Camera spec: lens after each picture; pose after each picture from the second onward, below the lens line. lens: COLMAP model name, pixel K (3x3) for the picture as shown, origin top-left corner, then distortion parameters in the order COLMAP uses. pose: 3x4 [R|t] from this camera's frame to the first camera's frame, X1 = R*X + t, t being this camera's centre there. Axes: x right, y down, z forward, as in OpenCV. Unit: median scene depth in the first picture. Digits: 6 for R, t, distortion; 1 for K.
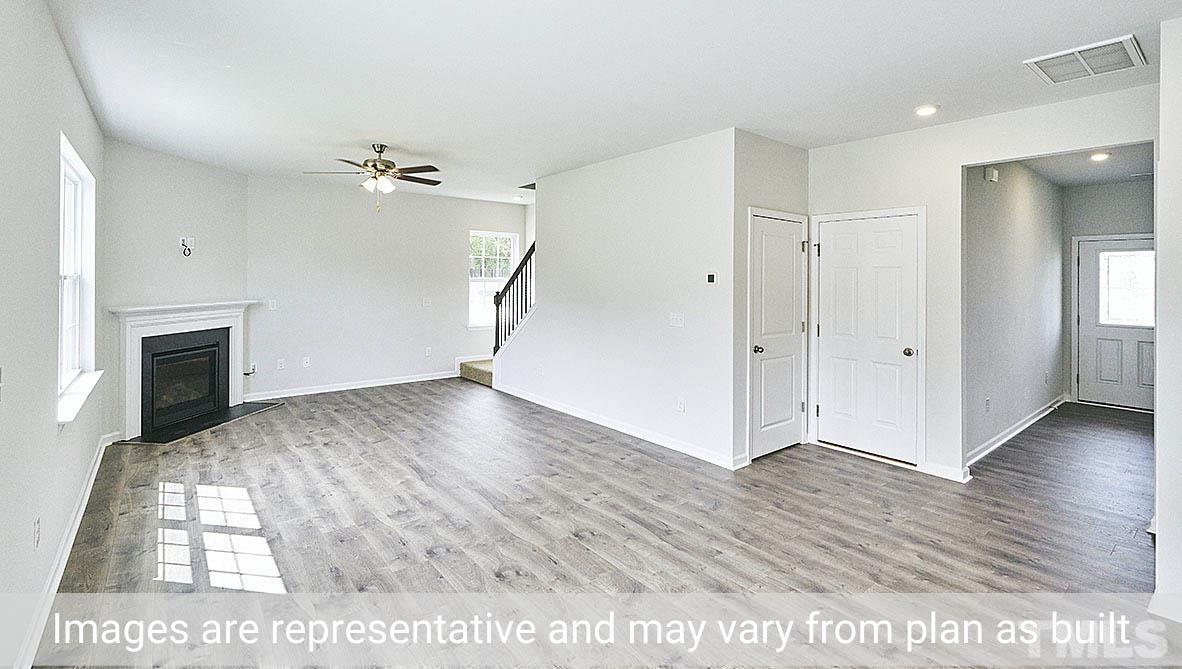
lens RADIAL K [[529.9, 0, 598.4], [0, 529.9, 330.6], [0, 0, 1]] dist [0.002850, 0.000609]
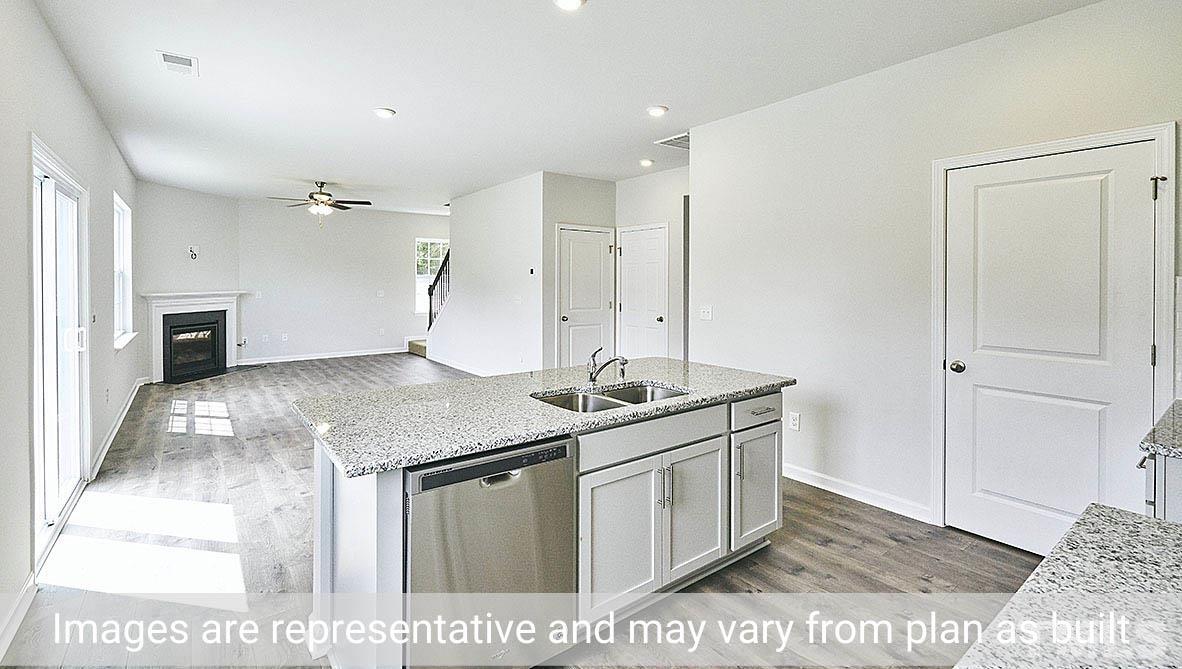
lens RADIAL K [[532.2, 0, 610.8], [0, 532.2, 338.4], [0, 0, 1]] dist [-0.000400, 0.000043]
pose [[0.999750, -0.003423, -0.022096, 0.433438], [0.003664, 0.999934, 0.010885, 0.070881], [0.022057, -0.010964, 0.999697, -0.468956]]
